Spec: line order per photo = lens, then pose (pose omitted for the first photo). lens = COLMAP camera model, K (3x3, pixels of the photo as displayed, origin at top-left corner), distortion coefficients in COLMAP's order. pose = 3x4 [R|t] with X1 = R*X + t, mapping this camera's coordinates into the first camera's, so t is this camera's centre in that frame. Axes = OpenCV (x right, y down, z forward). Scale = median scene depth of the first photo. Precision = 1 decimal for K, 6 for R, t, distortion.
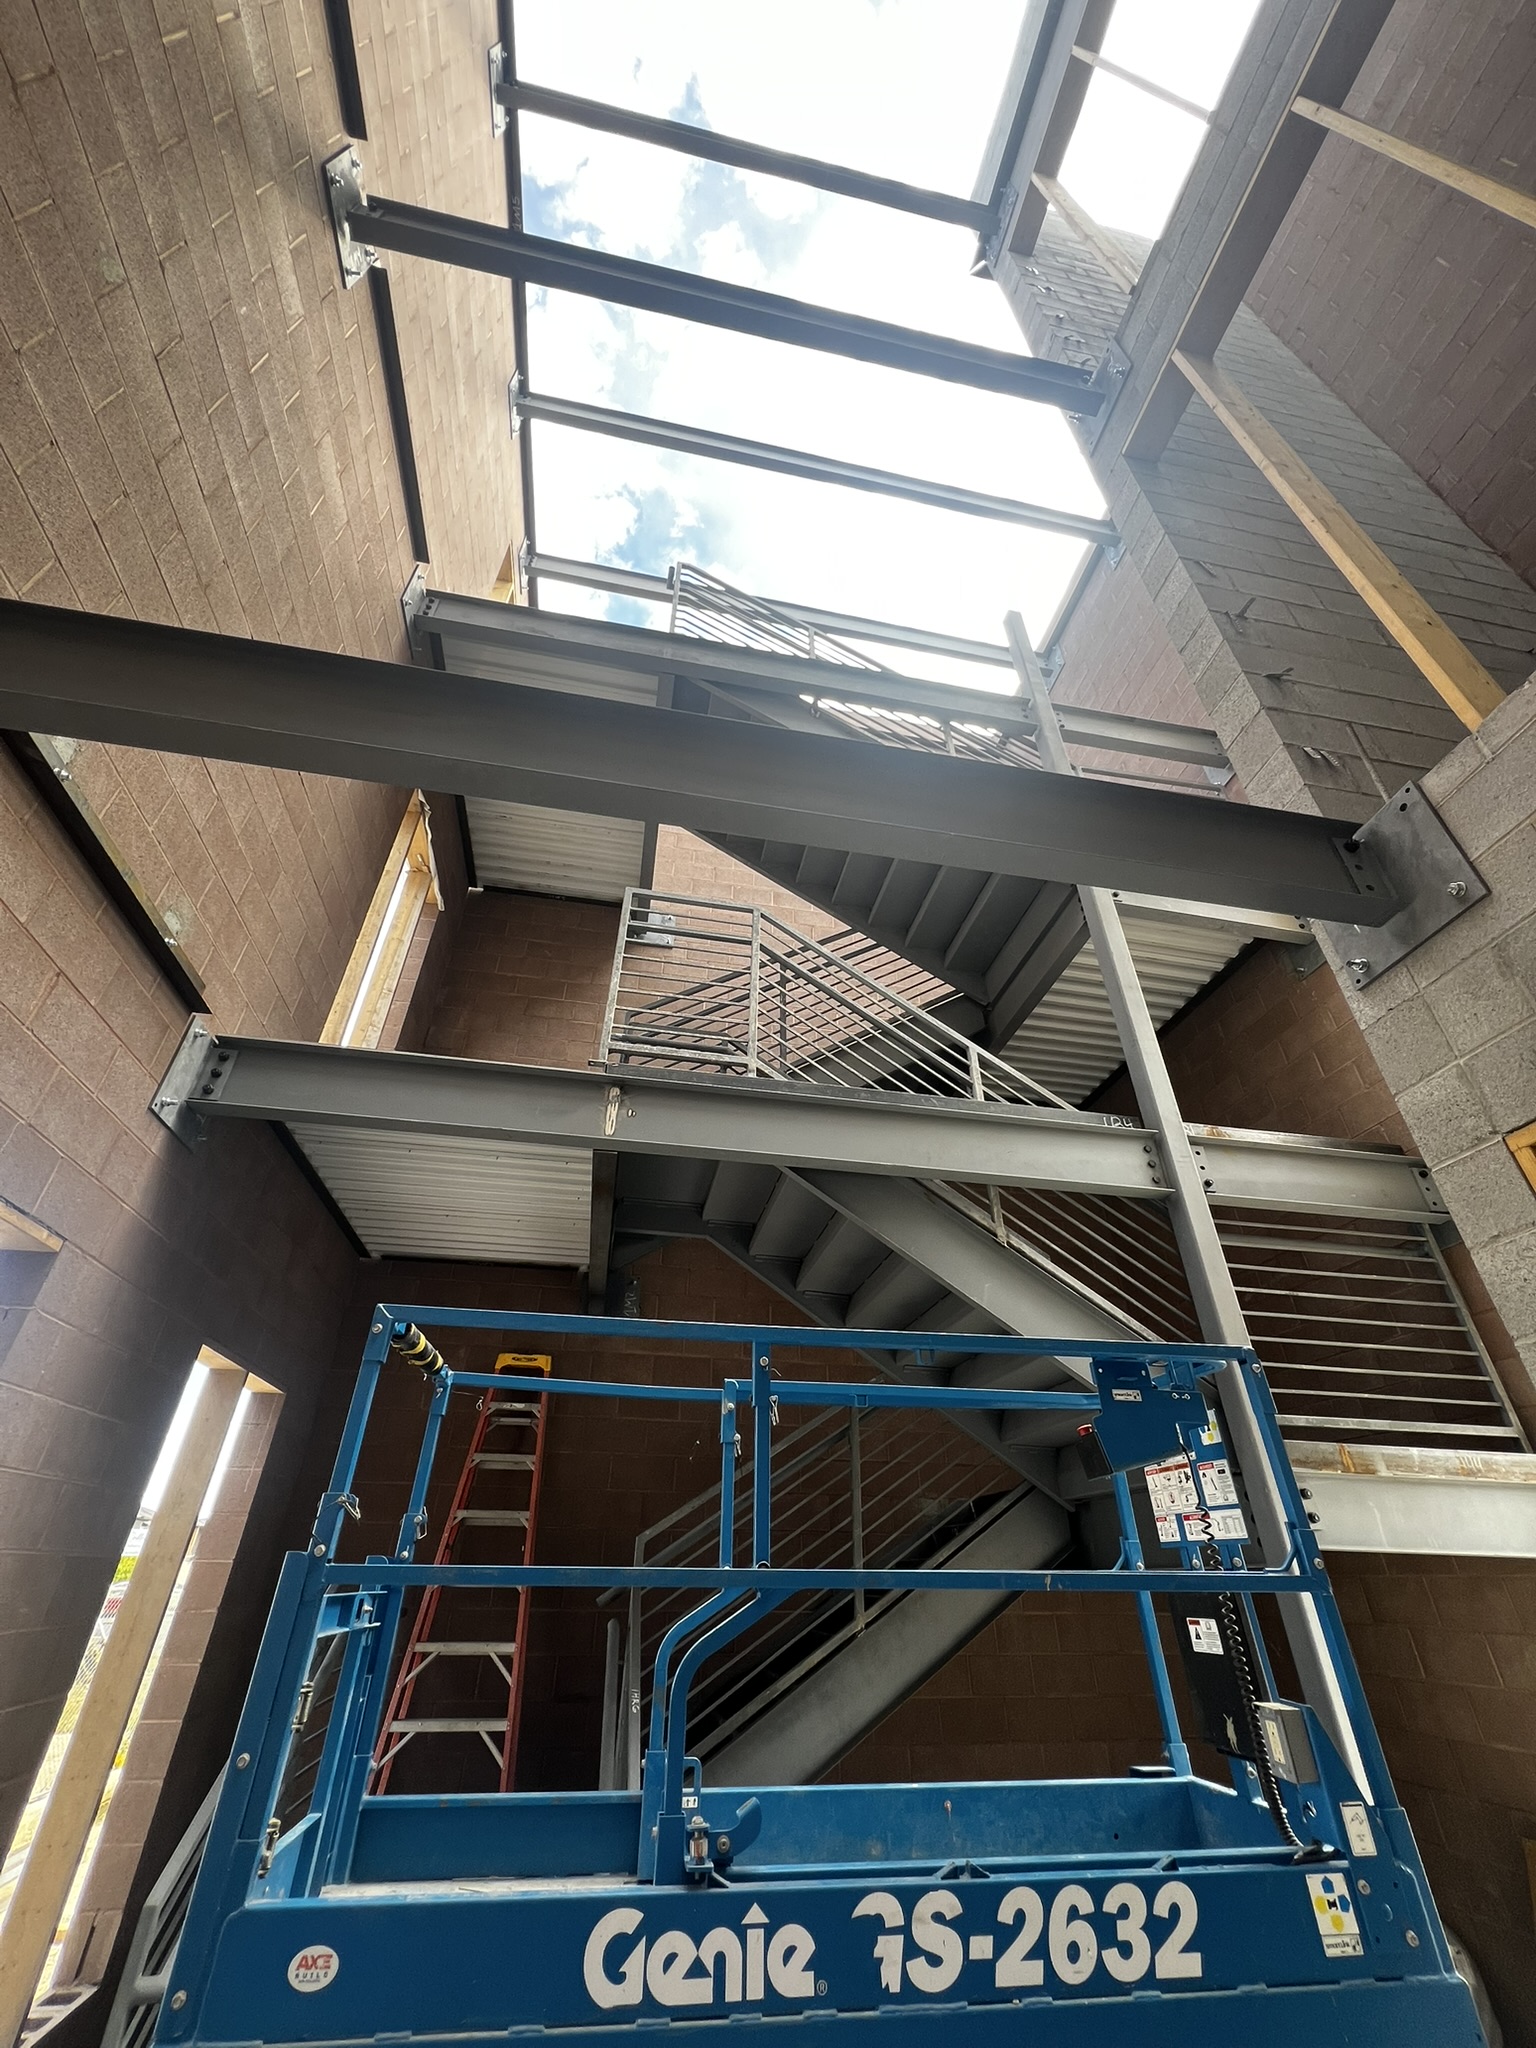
lens RADIAL K [[813.4, 0, 766.6], [0, 813.4, 1019.0], [0, 0, 1]] dist [0.000414, -0.000122]
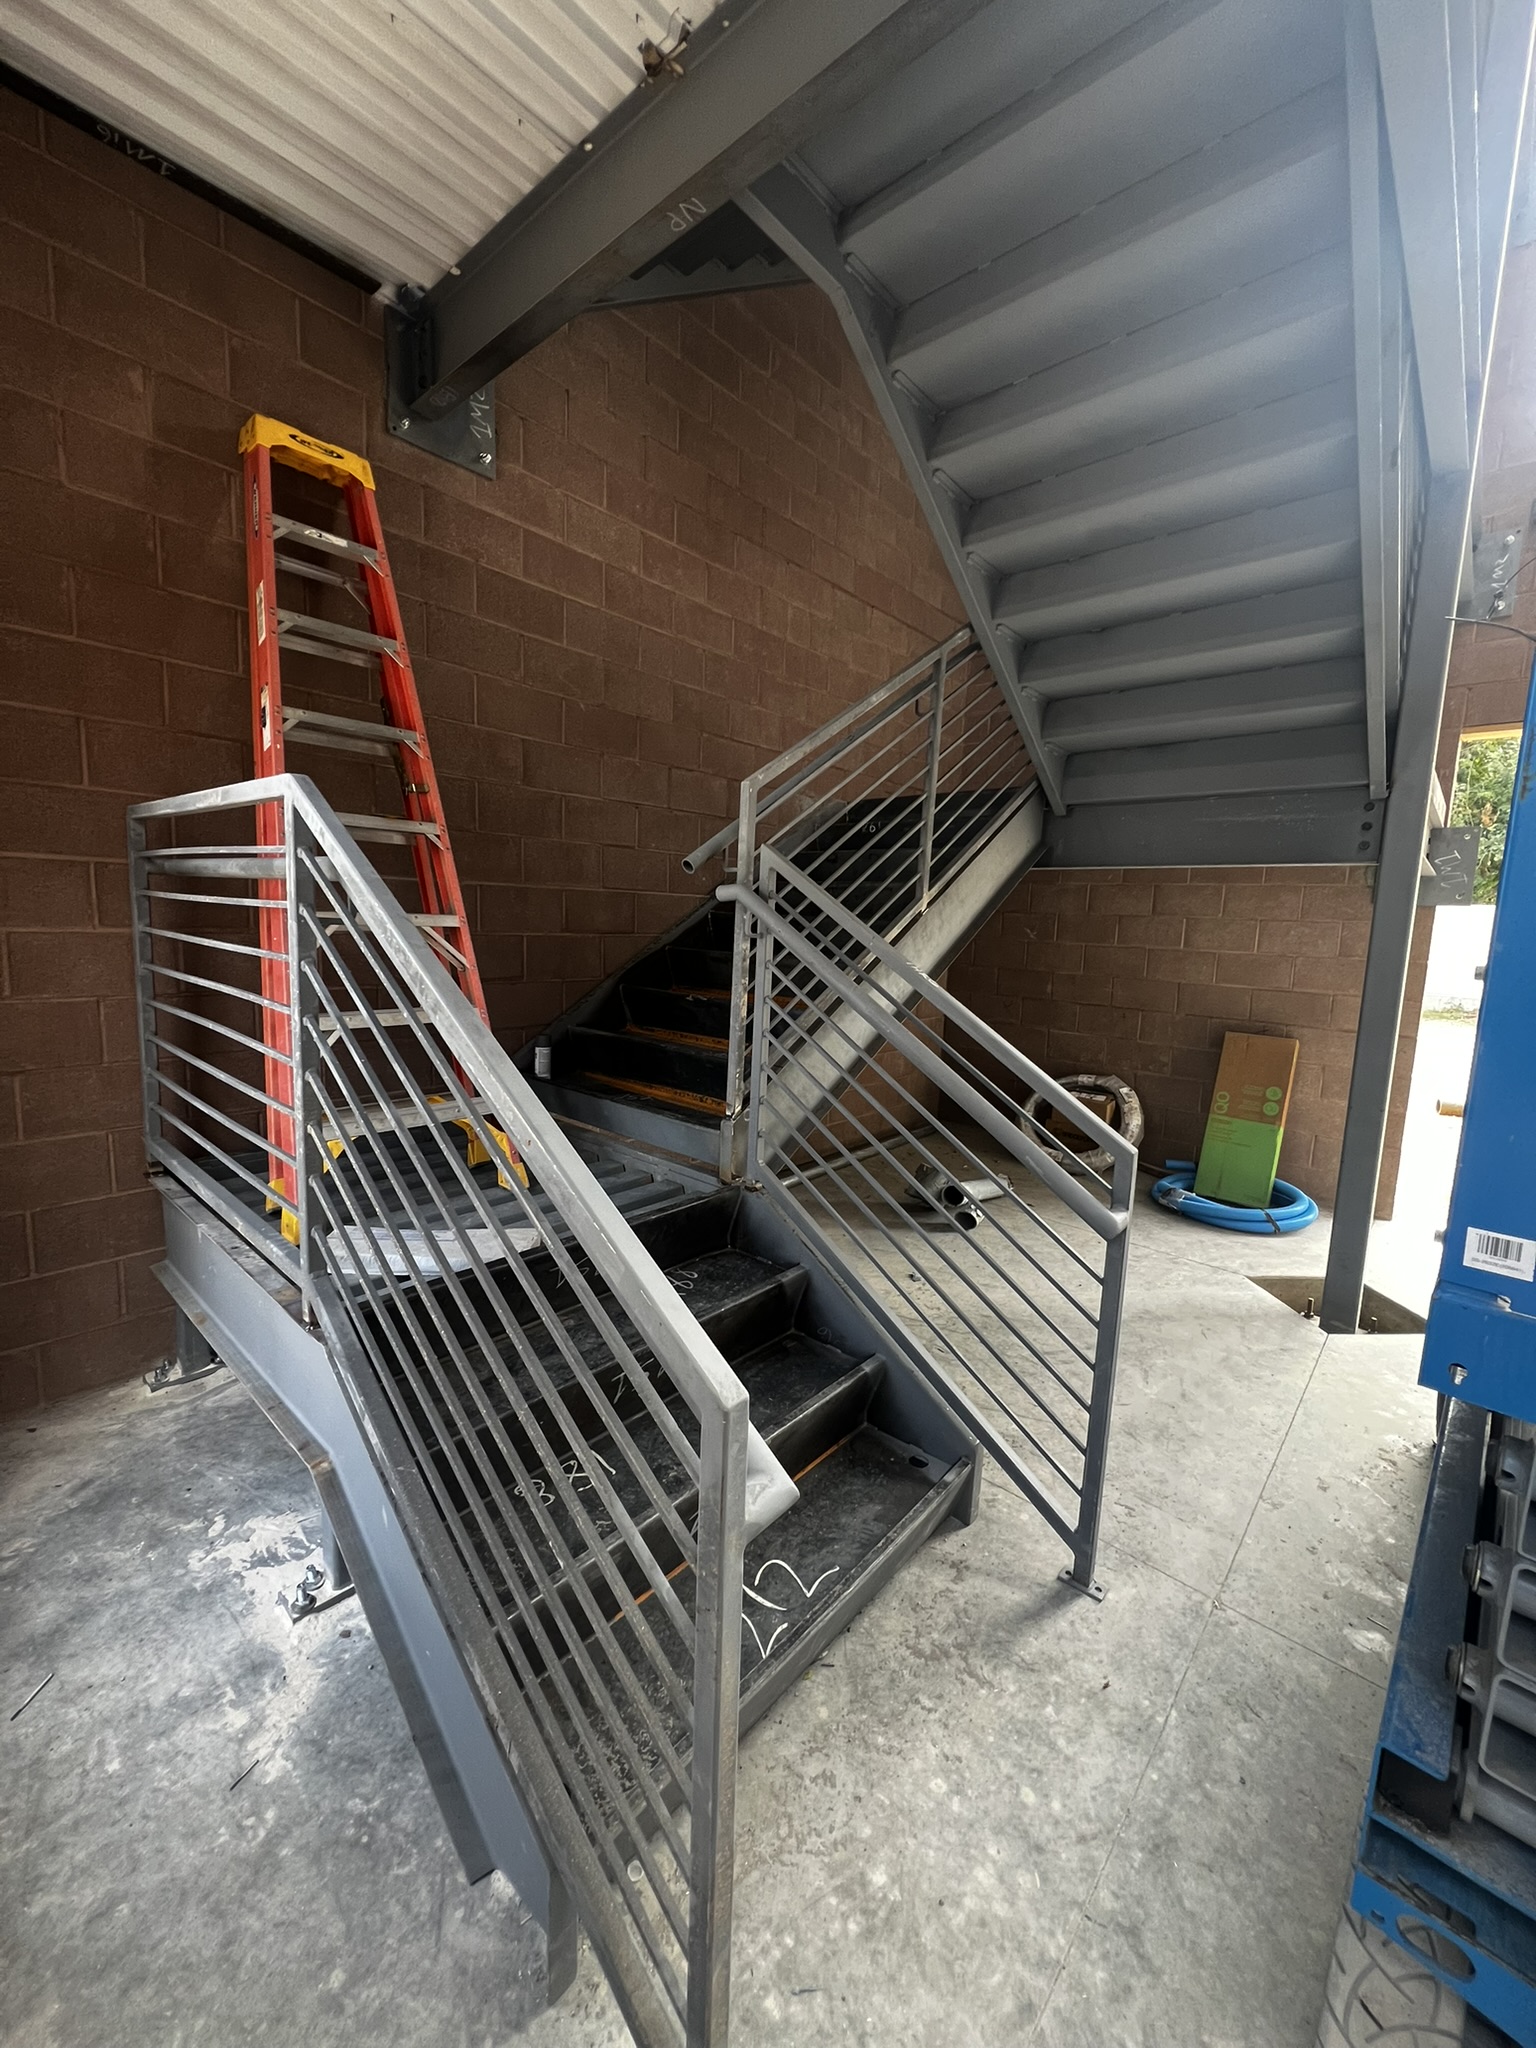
lens RADIAL K [[813.4, 0, 766.6], [0, 813.4, 1019.0], [0, 0, 1]] dist [0.000414, -0.000122]
pose [[0.790210, -0.057896, 0.610095, -0.553440], [-0.373796, 0.743366, 0.554692, 0.415538], [-0.485638, -0.666374, 0.565774, 0.505548]]
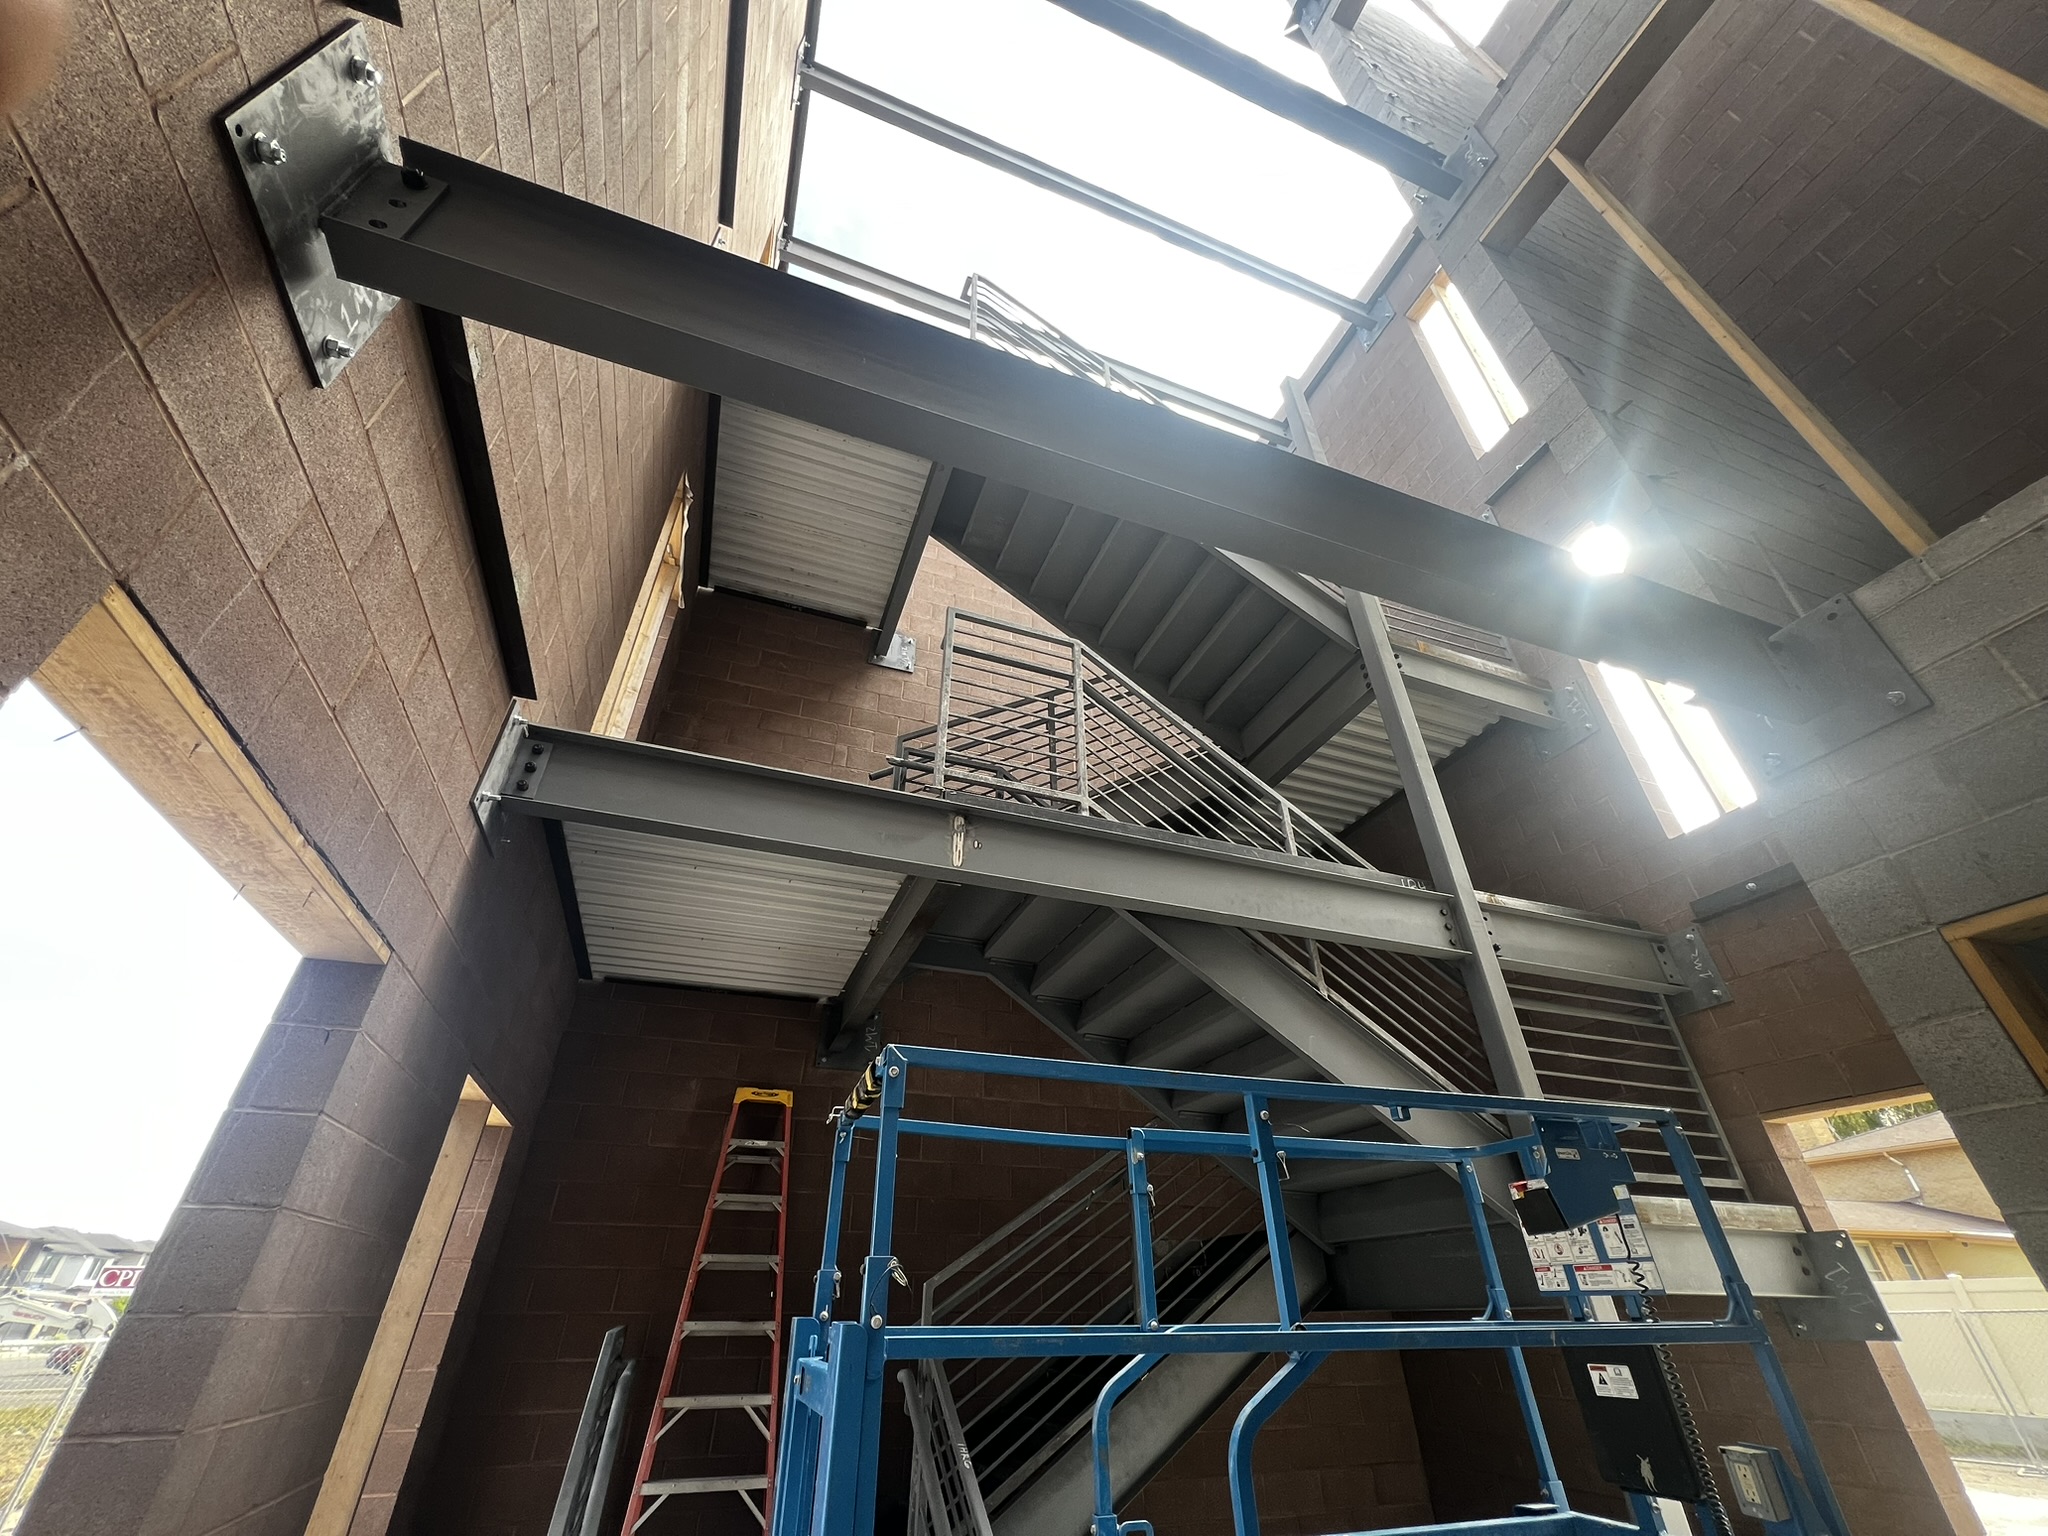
lens RADIAL K [[813.4, 0, 1017.2], [0, 813.4, 770.9], [0, 0, 1]] dist [0.000414, -0.000122]
pose [[0.985971, 0.082286, 0.145227, -0.244769], [-0.084891, 0.996320, 0.011821, 0.013181], [-0.143719, -0.023984, 0.989328, 0.048388]]
